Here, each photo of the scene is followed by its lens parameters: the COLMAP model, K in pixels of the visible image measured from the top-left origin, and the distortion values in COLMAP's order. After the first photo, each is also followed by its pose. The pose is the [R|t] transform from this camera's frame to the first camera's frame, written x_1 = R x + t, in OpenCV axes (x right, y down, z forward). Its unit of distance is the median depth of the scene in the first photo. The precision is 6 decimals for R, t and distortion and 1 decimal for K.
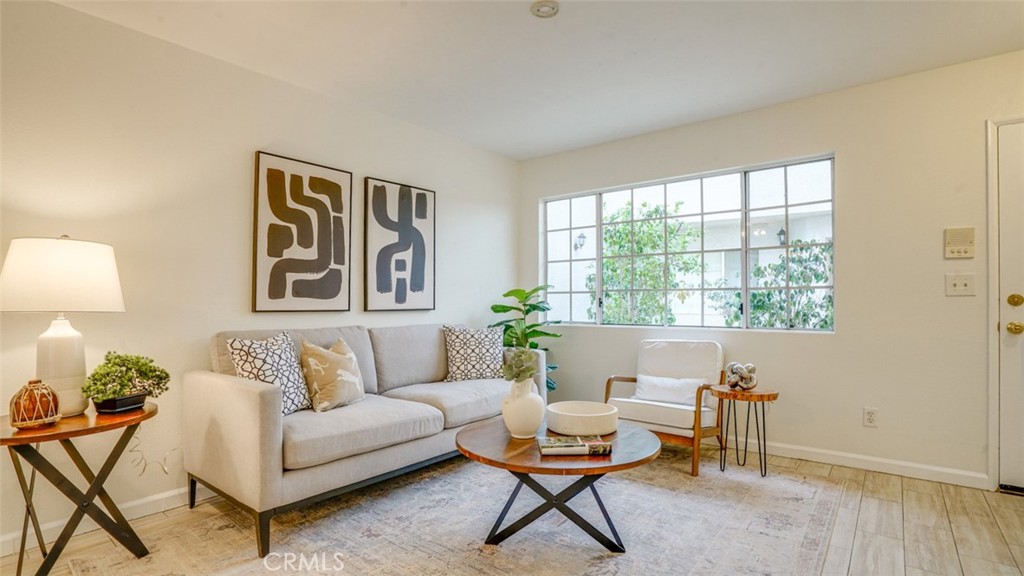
lens RADIAL K [[500.2, 0, 505.7], [0, 500.2, 296.8], [0, 0, 1]] dist [-0.062753, 0.030455]
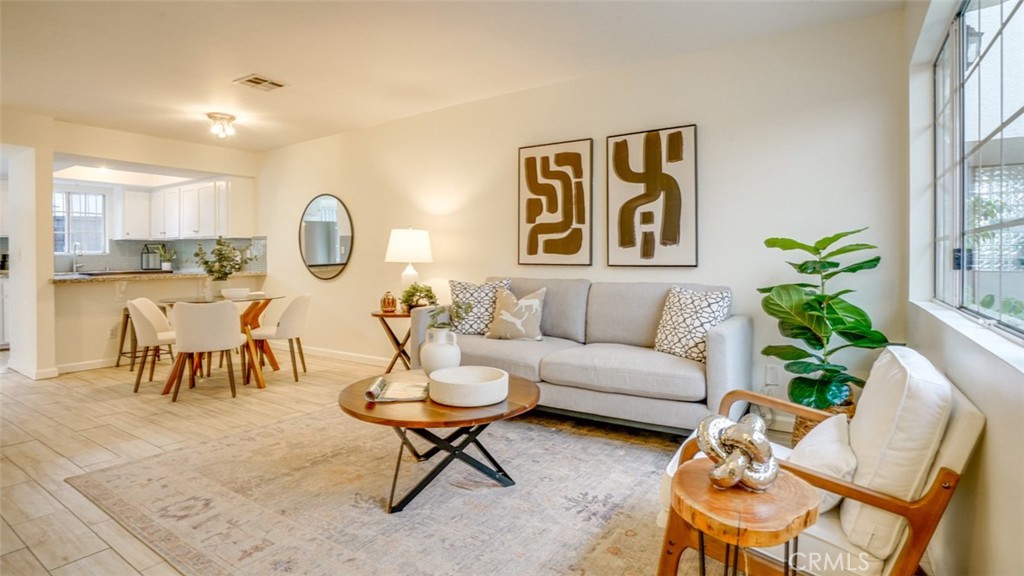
lens RADIAL K [[513.3, 0, 511.4], [0, 513.3, 255.8], [0, 0, 1]] dist [-0.022768, 0.001176]
pose [[0.087678, 0.001122, -0.996148, 0.805680], [0.012944, 0.999914, 0.002266, 0.002573], [0.996065, -0.013093, 0.087656, 0.734057]]
